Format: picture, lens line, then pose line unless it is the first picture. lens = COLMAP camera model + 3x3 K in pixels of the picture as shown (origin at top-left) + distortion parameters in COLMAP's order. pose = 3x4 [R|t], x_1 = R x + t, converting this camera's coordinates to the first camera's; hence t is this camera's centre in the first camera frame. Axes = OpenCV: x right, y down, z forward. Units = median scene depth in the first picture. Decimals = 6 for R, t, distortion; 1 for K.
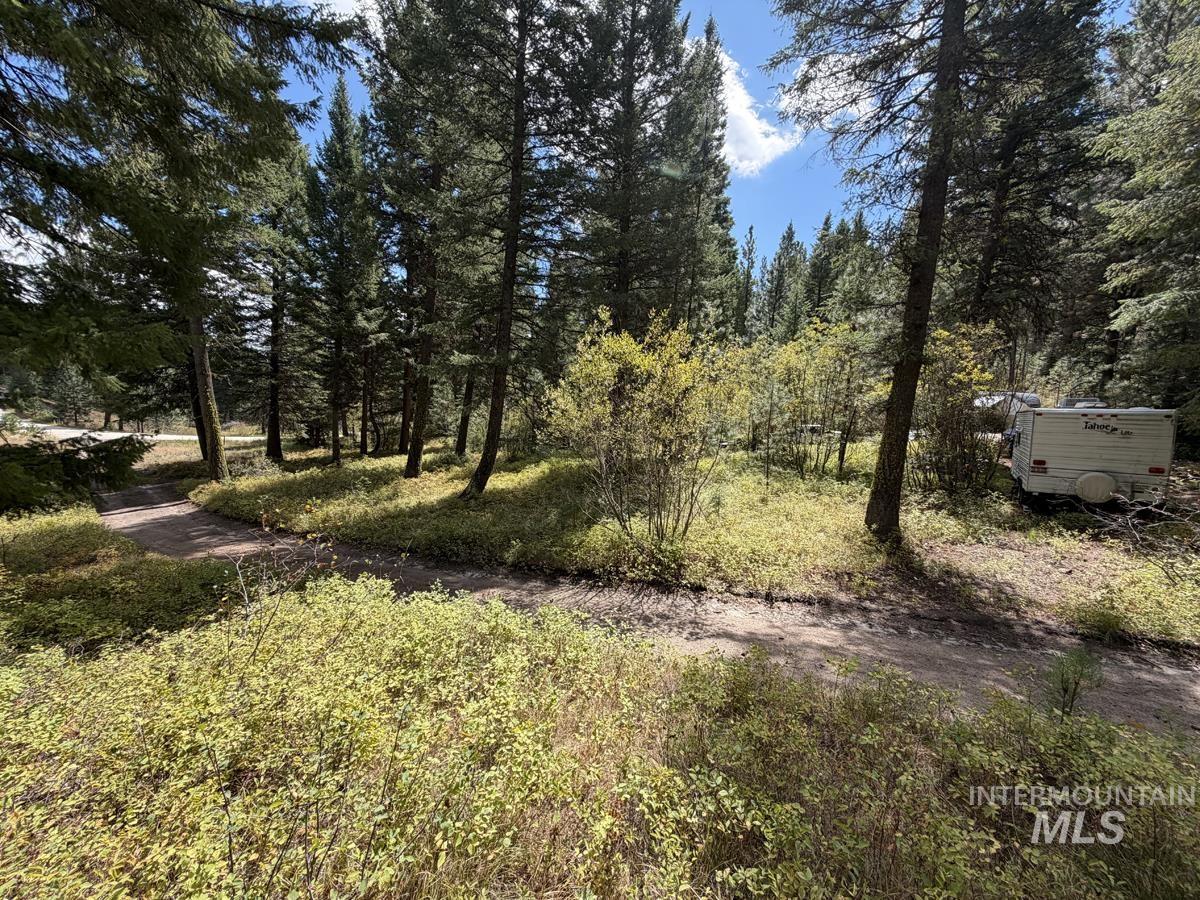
lens RADIAL K [[496.1, 0, 600.0], [0, 496.1, 450.0], [0, 0, 1]] dist [-0.002759, -0.000162]
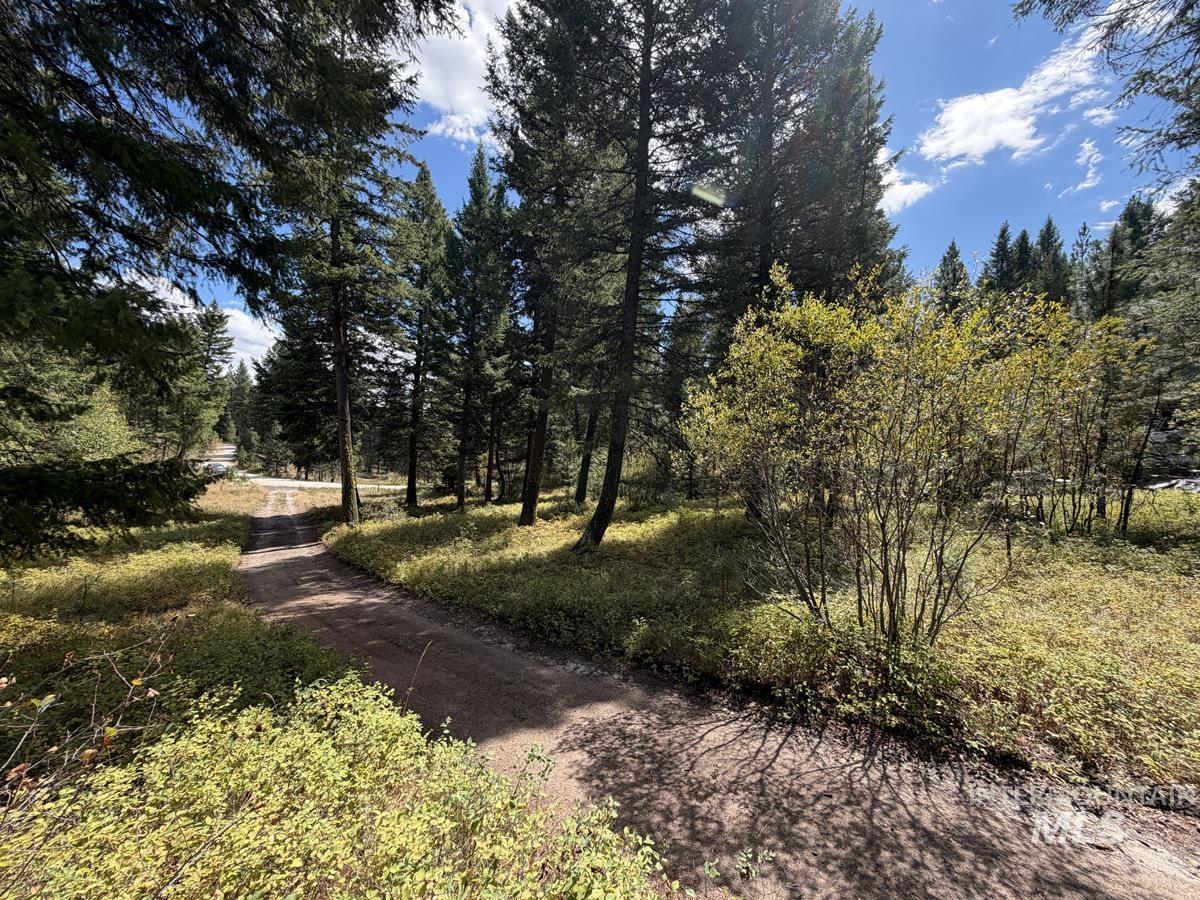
lens RADIAL K [[496.1, 0, 600.0], [0, 496.1, 450.0], [0, 0, 1]] dist [-0.002759, -0.000162]
pose [[0.970396, -0.009663, -0.241327, -0.024533], [-0.015966, 0.994447, -0.104017, 0.009961], [0.240993, 0.104791, 0.964853, 0.133445]]
